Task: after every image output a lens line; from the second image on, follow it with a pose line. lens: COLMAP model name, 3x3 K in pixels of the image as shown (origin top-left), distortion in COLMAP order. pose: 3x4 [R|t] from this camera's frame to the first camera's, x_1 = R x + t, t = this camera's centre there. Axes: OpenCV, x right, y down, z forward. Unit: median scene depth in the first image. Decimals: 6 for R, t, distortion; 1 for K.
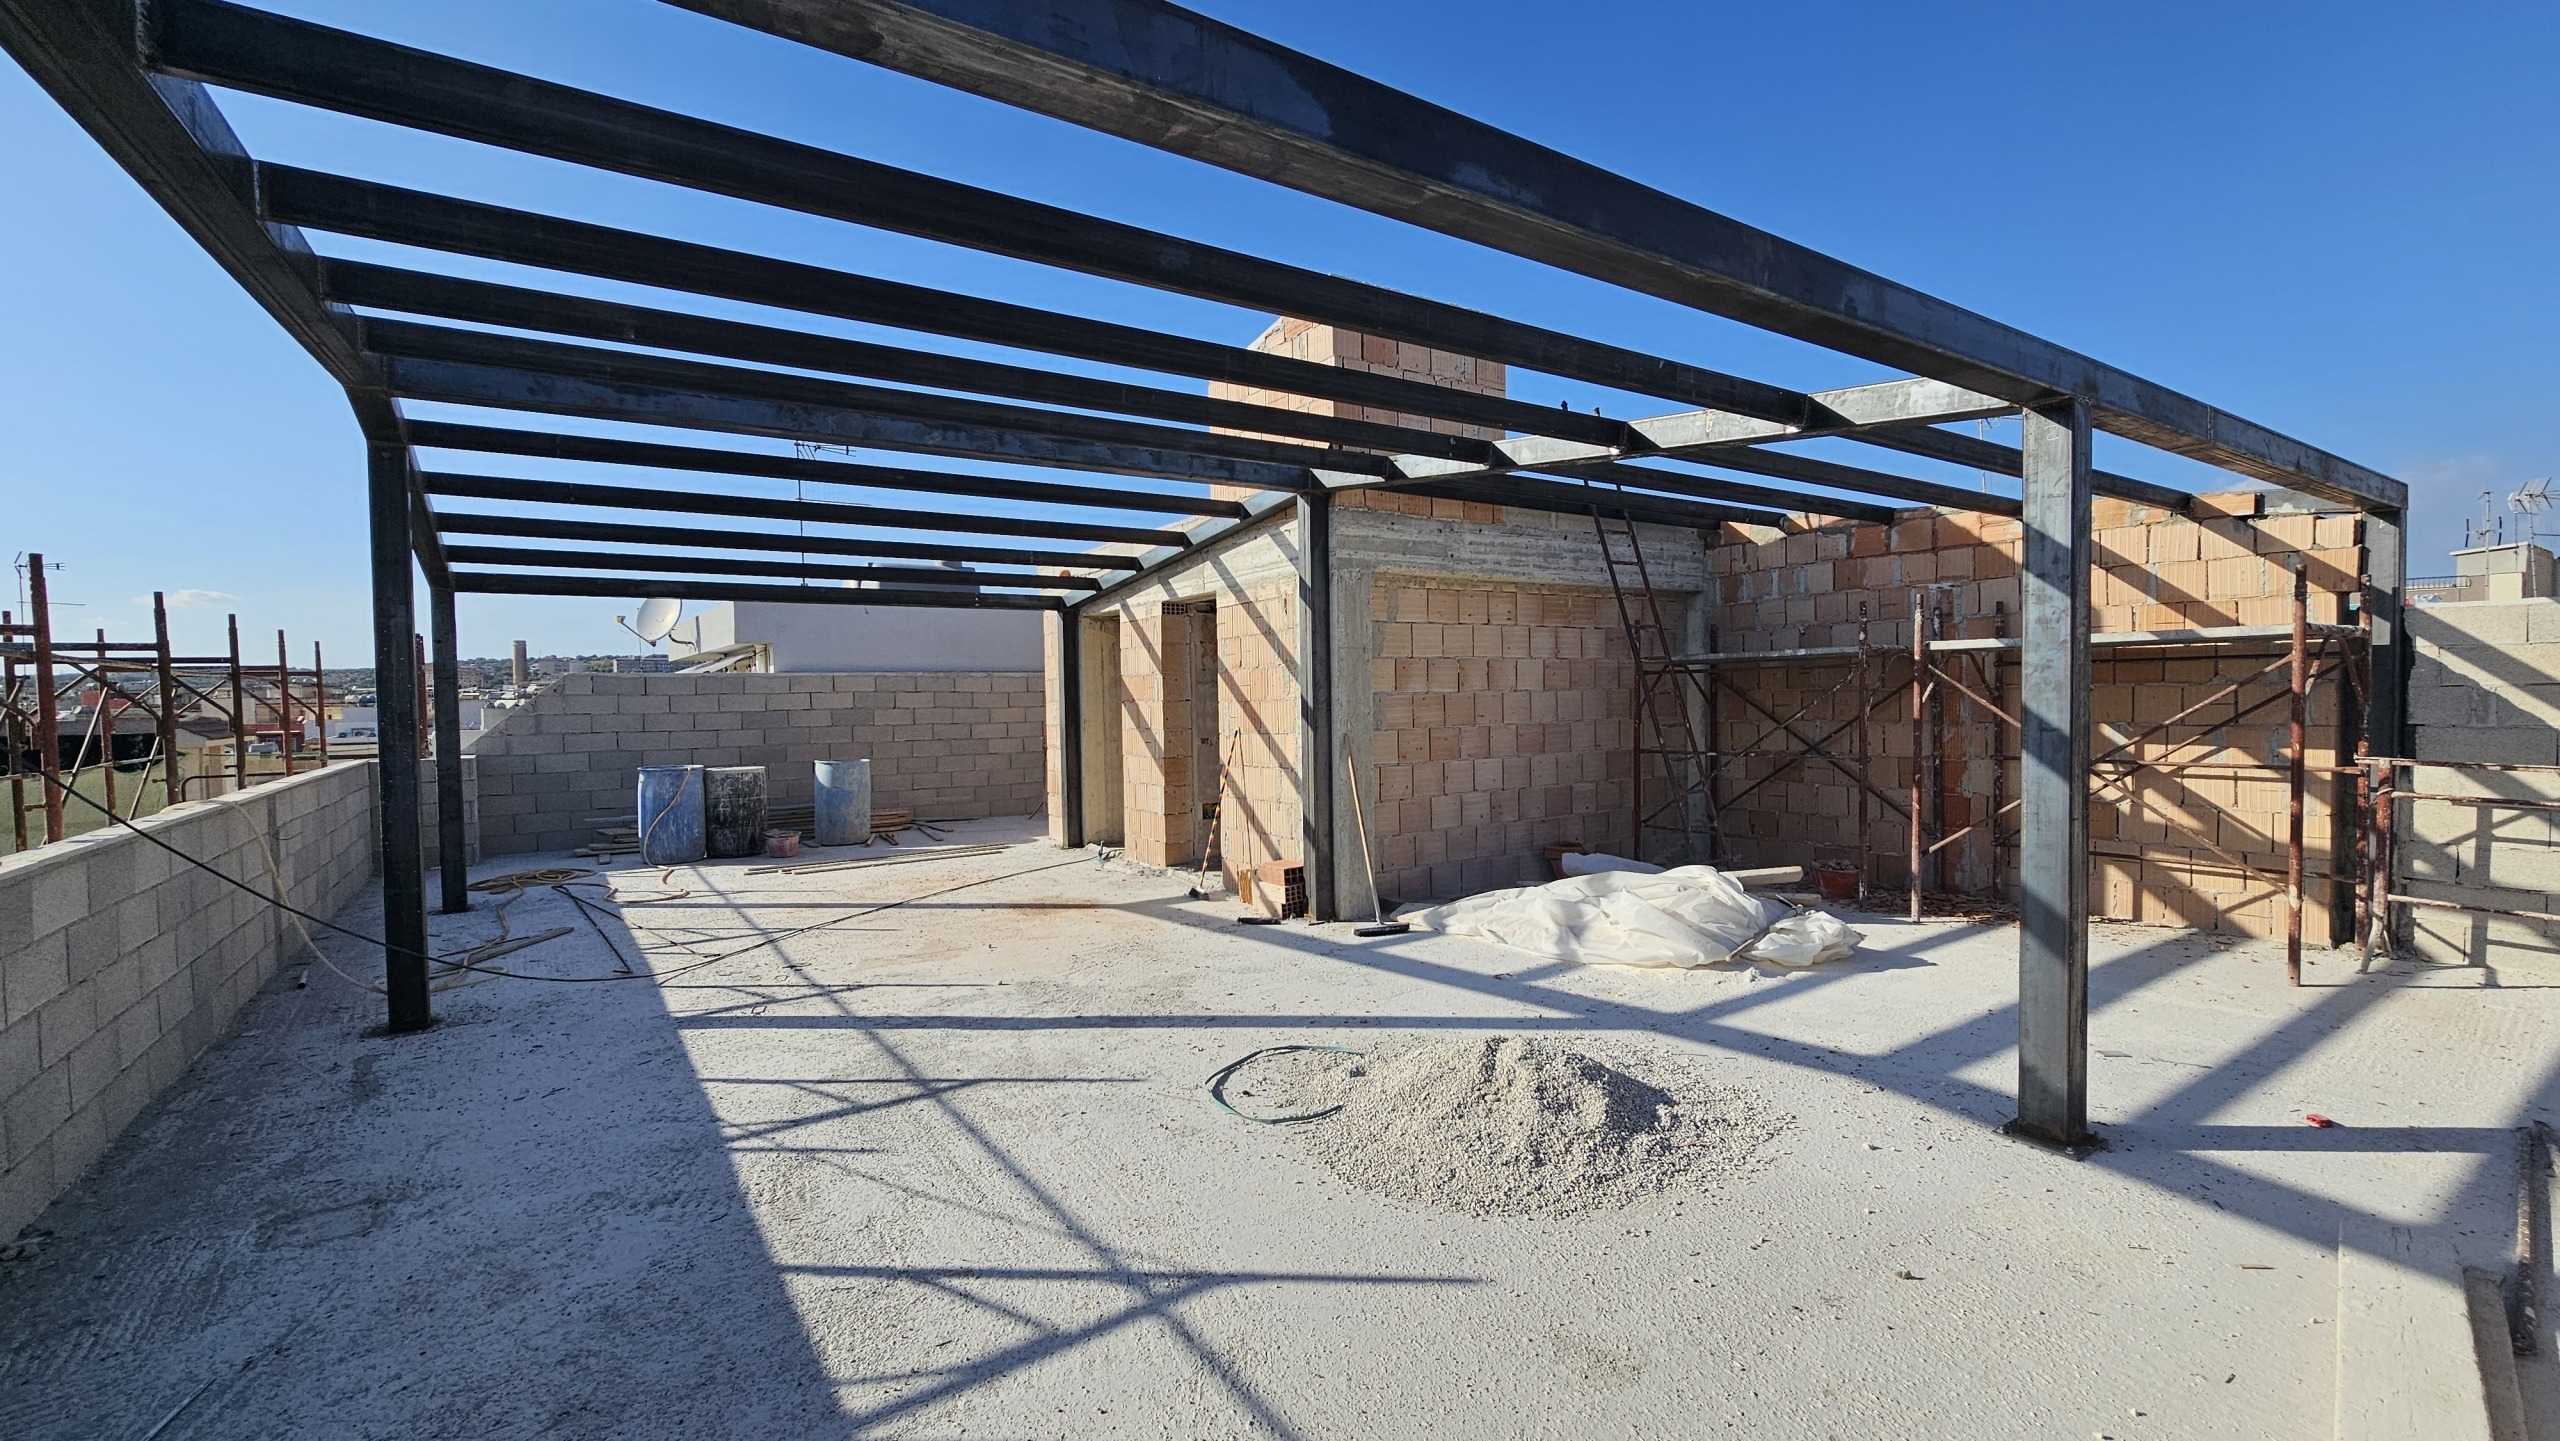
lens RADIAL K [[1033.8, 0, 1265.7], [0, 1033.8, 729.3], [0, 0, 1]] dist [-0.009156, -0.000310]
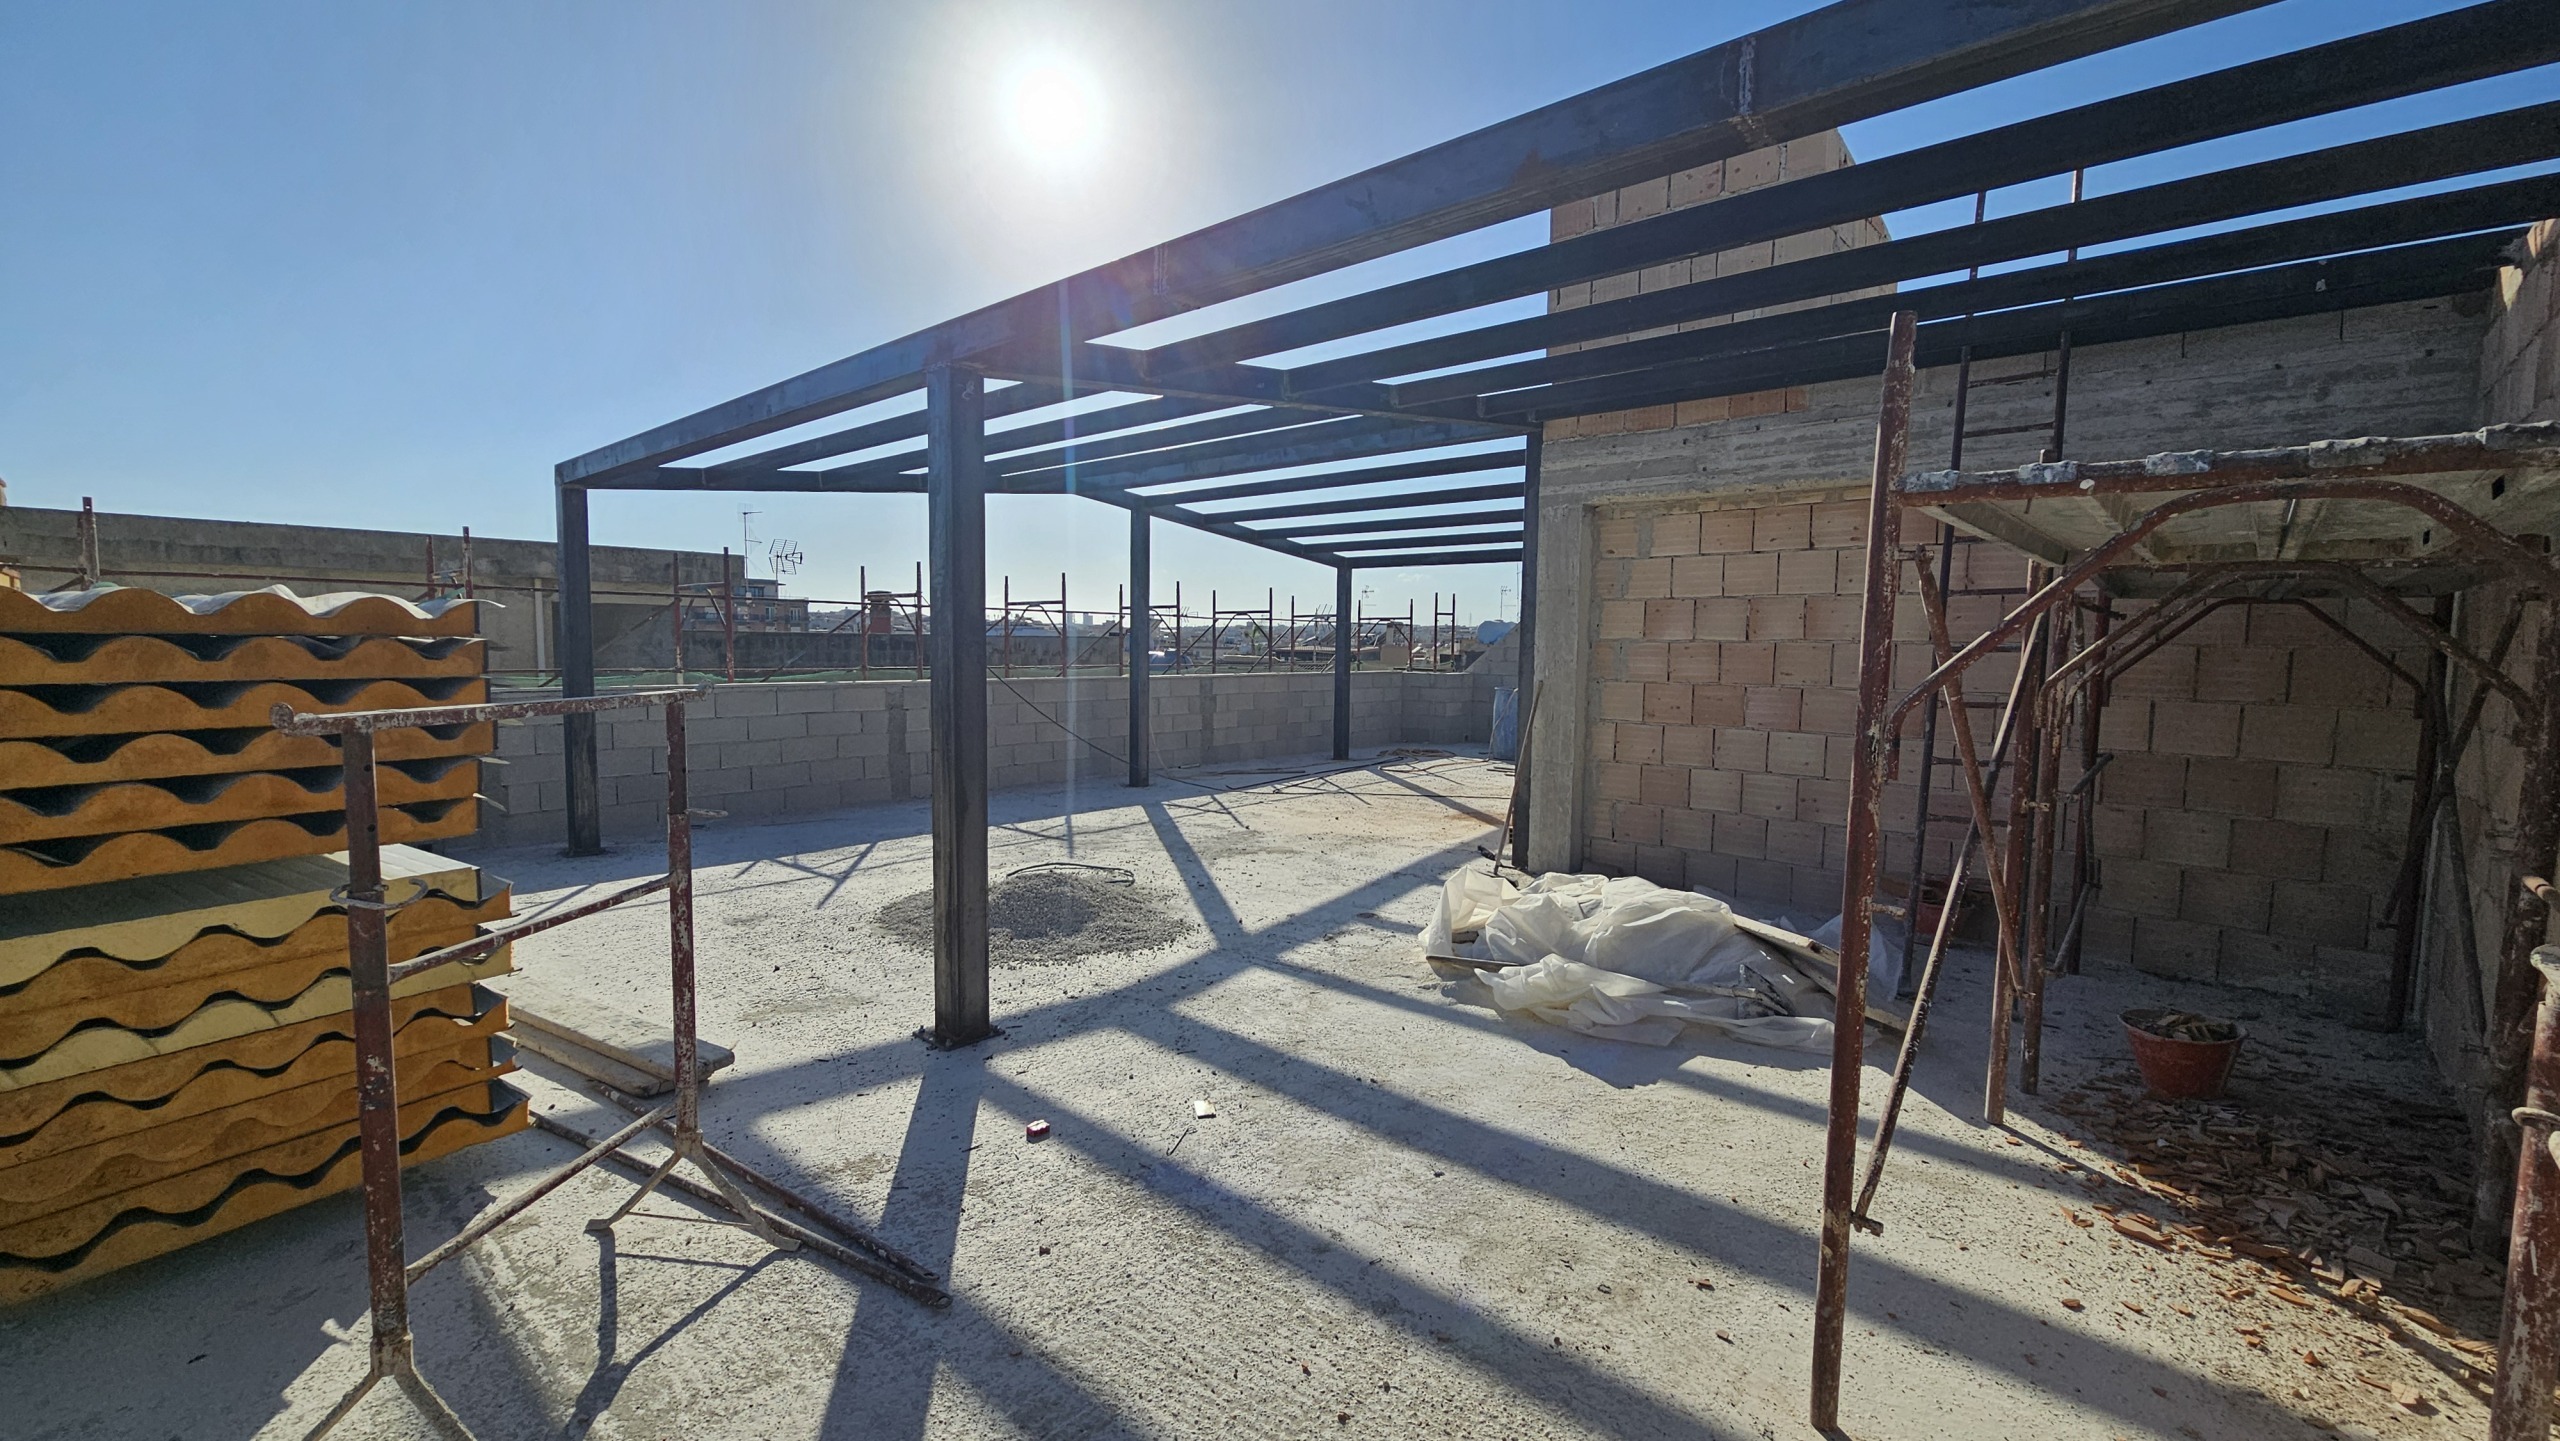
lens RADIAL K [[1033.8, 0, 1265.7], [0, 1033.8, 729.3], [0, 0, 1]] dist [-0.009156, -0.000310]
pose [[0.265236, 0.100310, -0.958951, 0.876491], [-0.046019, 0.994757, 0.091327, -0.025353], [0.963085, 0.019907, 0.268462, 0.465302]]
